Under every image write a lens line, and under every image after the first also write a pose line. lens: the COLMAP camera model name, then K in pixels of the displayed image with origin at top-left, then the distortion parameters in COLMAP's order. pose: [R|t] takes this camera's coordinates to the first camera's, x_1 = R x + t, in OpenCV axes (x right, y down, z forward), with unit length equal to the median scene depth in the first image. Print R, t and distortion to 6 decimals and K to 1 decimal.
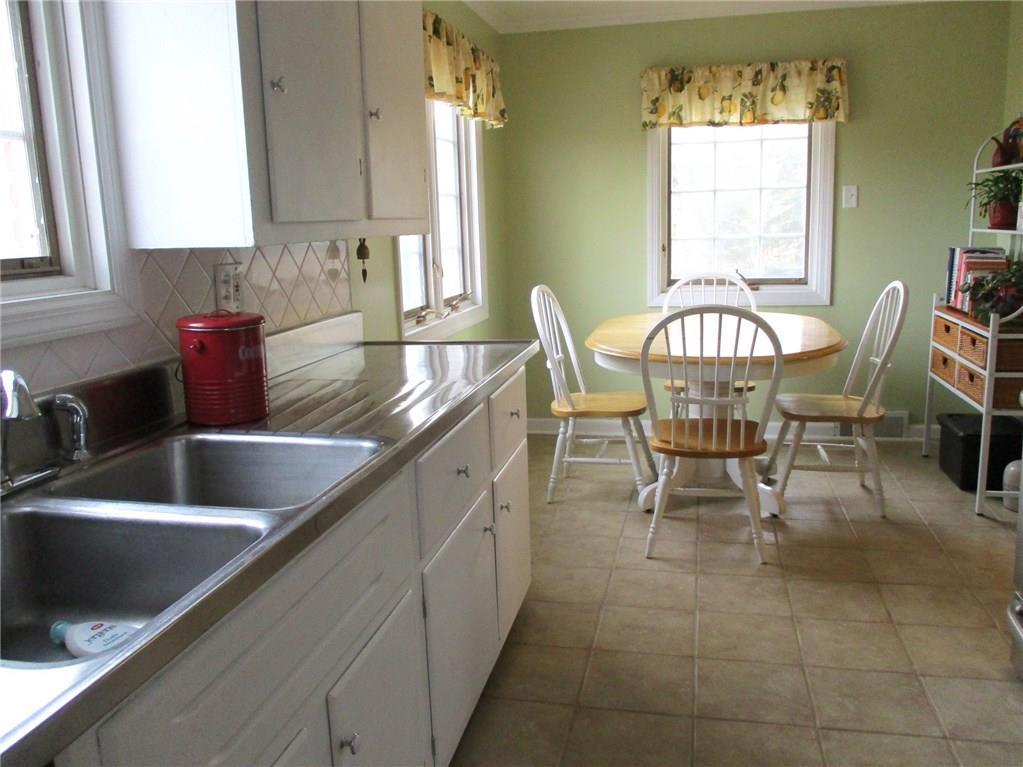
lens RADIAL K [[876.5, 0, 512.3], [0, 876.5, 383.4], [0, 0, 1]] dist [0.027751, -0.031295]
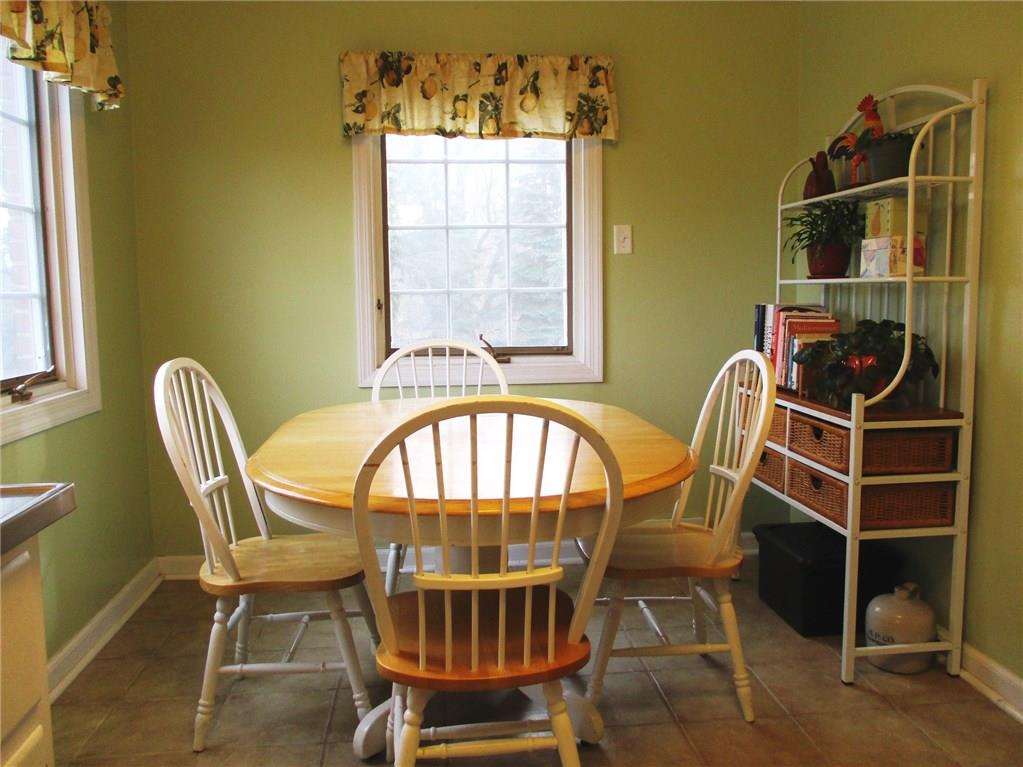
lens RADIAL K [[876.5, 0, 516.1], [0, 876.5, 353.0], [0, 0, 1]] dist [0.027751, -0.031295]
pose [[0.944536, -0.008533, 0.328296, 0.049458], [0.046367, 0.993113, -0.107590, -0.038987], [-0.325117, 0.116845, 0.938427, 0.341819]]
